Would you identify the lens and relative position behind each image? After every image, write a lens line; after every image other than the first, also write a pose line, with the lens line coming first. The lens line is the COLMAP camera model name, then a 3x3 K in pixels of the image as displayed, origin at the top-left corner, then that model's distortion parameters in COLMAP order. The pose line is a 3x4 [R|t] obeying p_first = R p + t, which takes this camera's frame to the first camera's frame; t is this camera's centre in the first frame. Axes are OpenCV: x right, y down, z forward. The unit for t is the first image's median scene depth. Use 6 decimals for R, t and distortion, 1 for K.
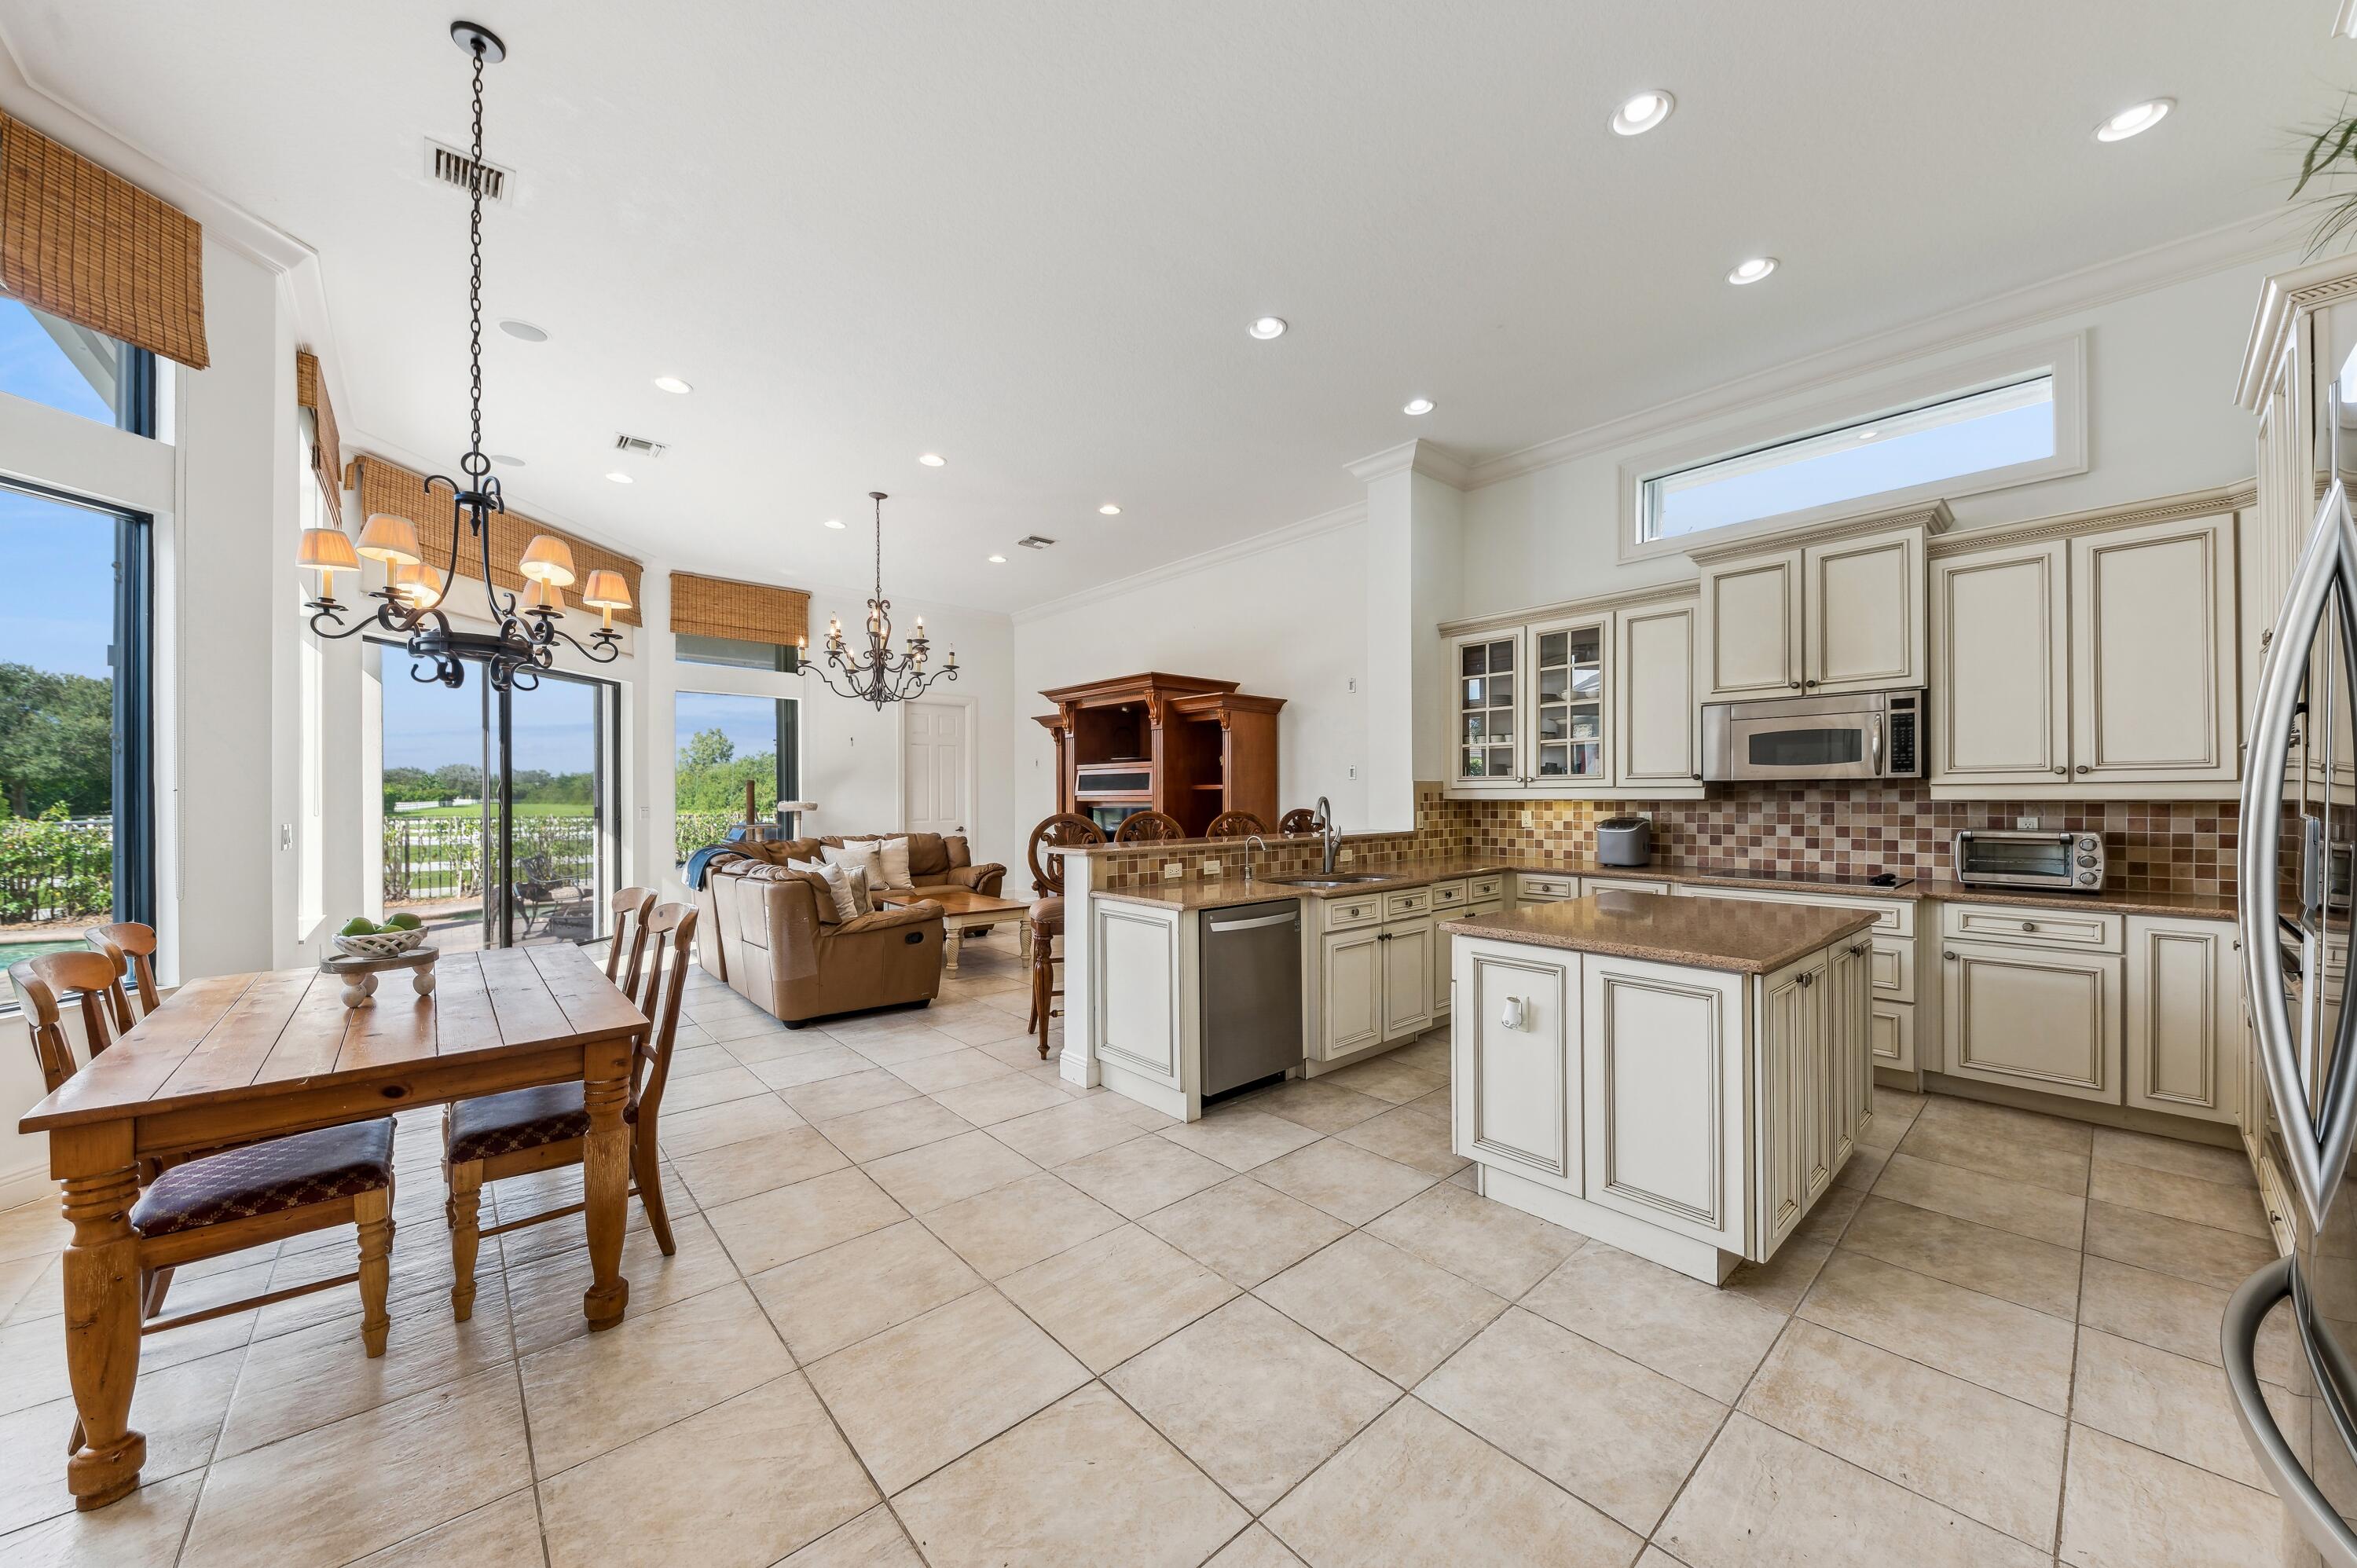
lens RADIAL K [[845.0, 0, 1180.9], [0, 845.0, 786.1], [0, 0, 1]] dist [-0.003295, 0.000215]
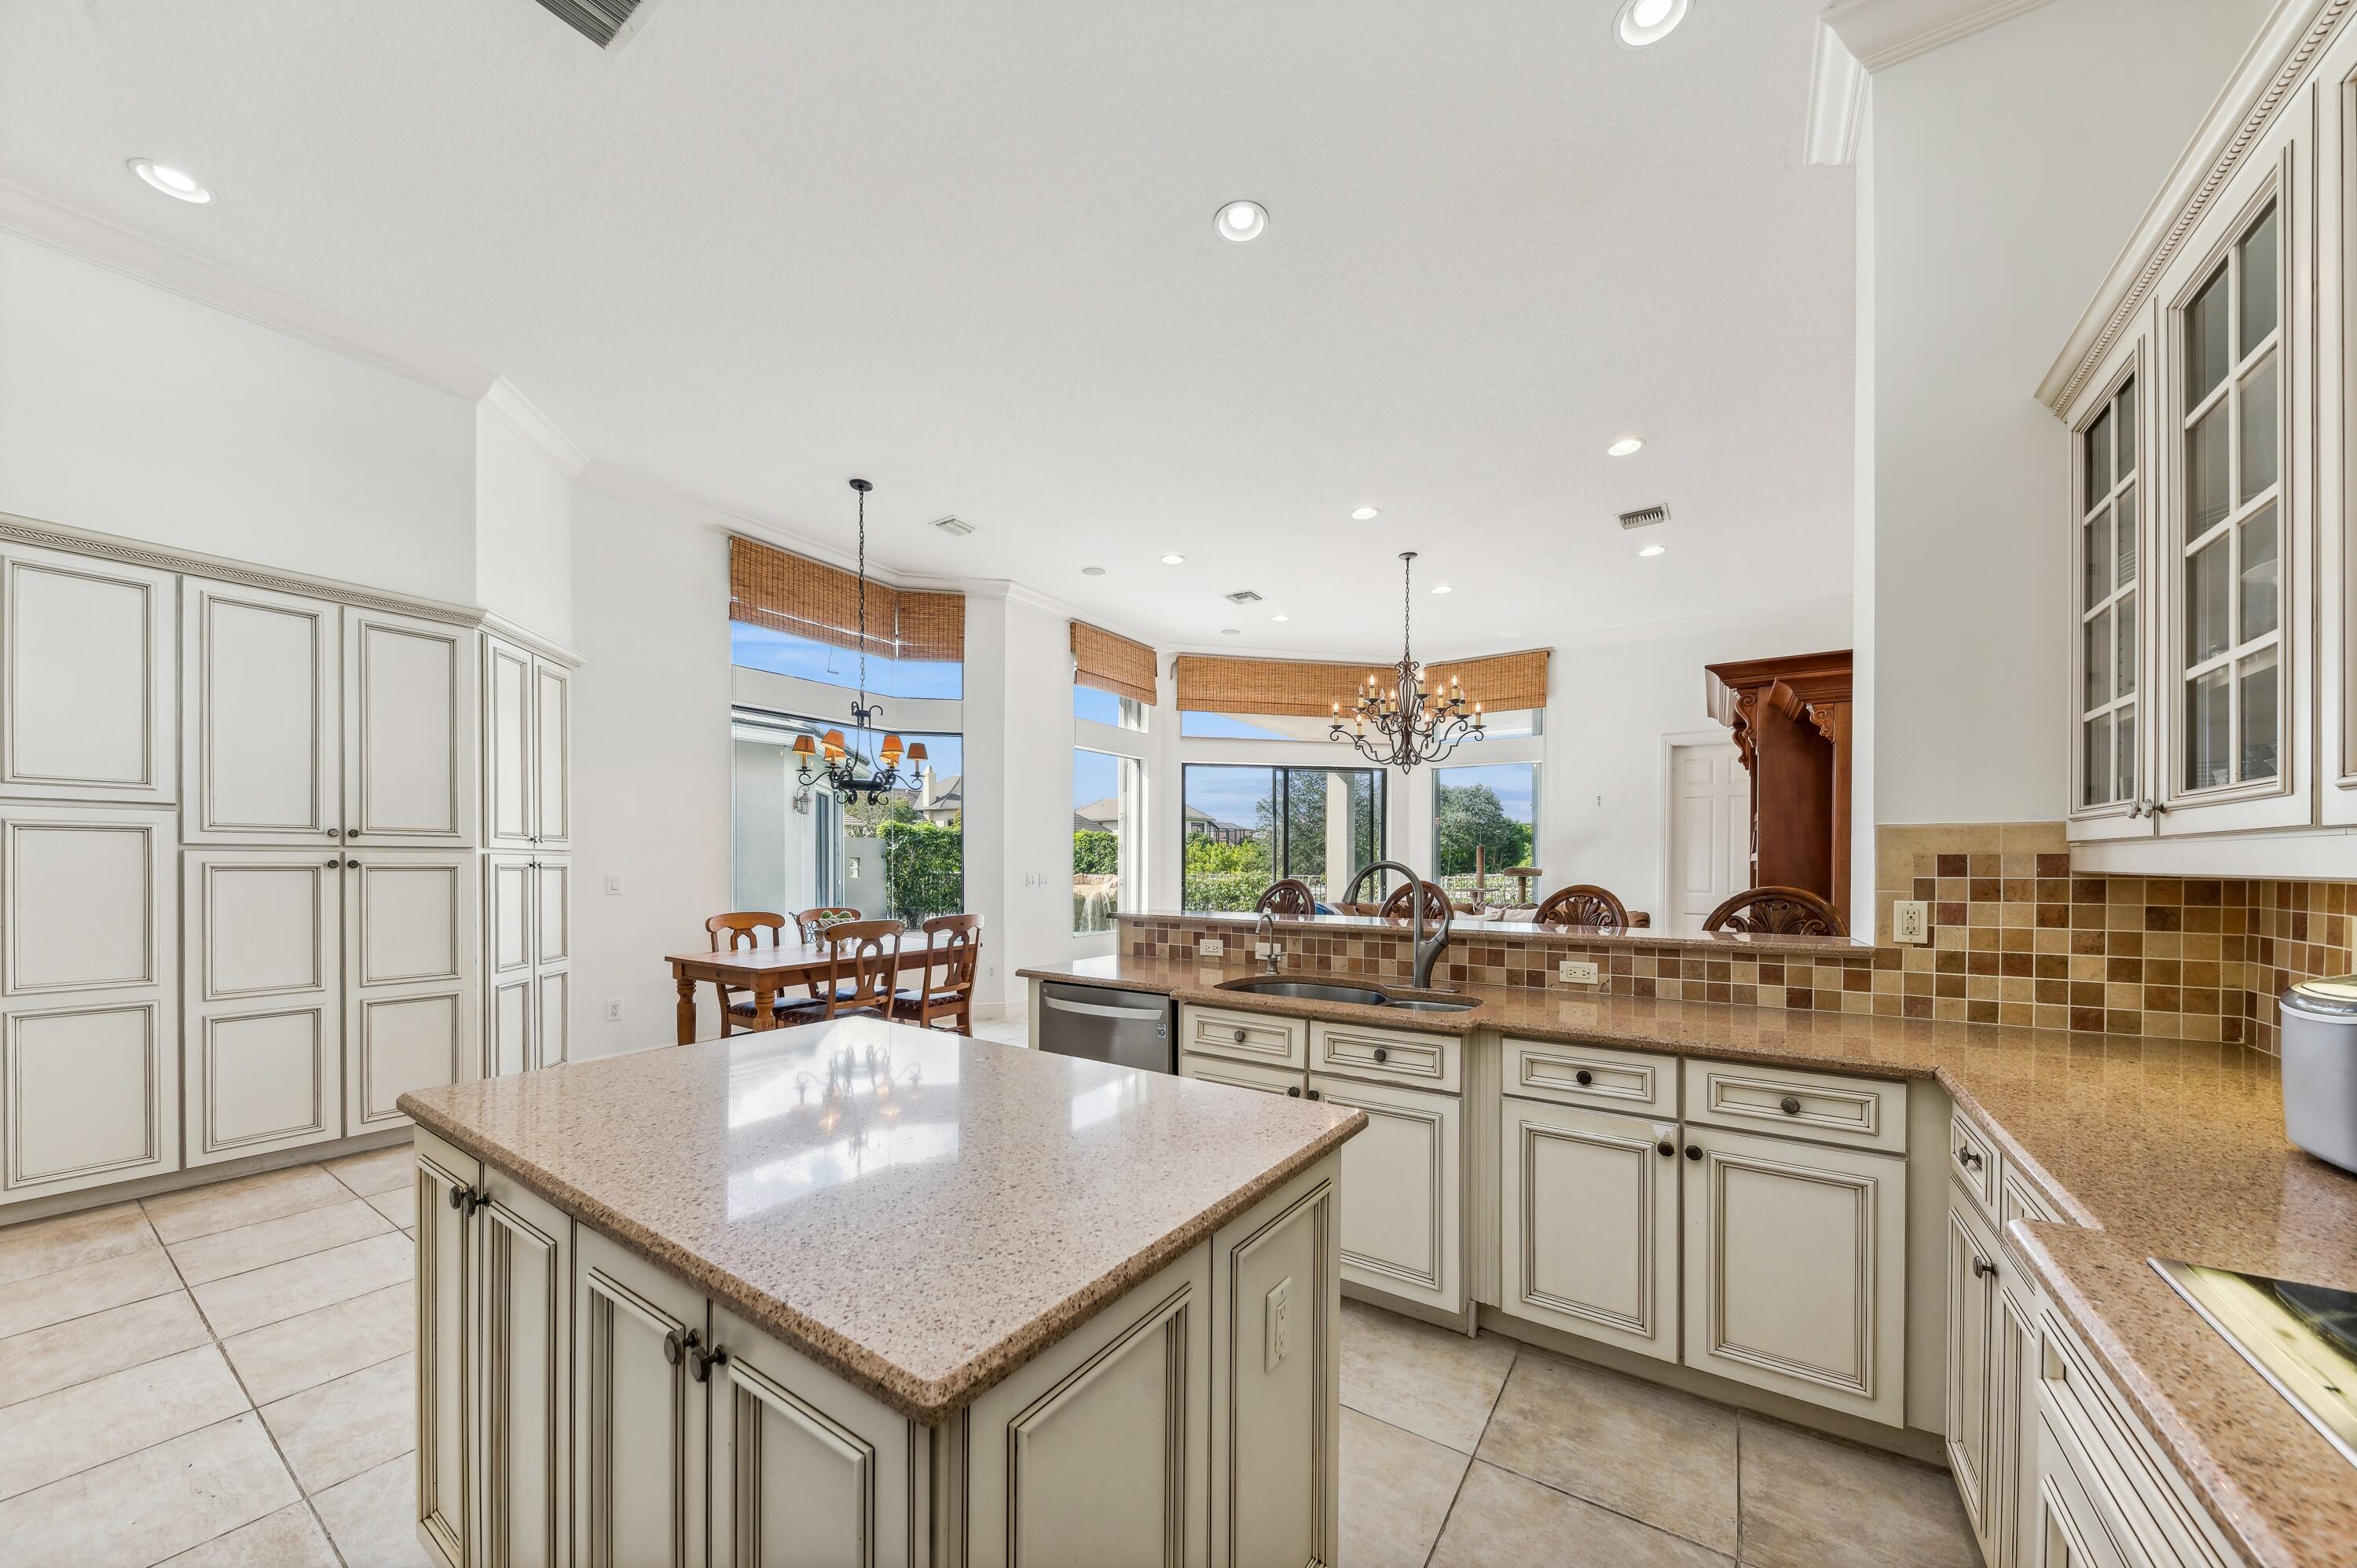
lens RADIAL K [[845.0, 0, 1172.7], [0, 845.0, 871.0], [0, 0, 1]] dist [-0.003295, 0.000215]
pose [[0.249829, 0.014931, -0.968175, 0.607383], [0.006620, 0.999831, 0.017128, 0.006153], [0.968267, -0.010689, 0.249688, 0.568391]]
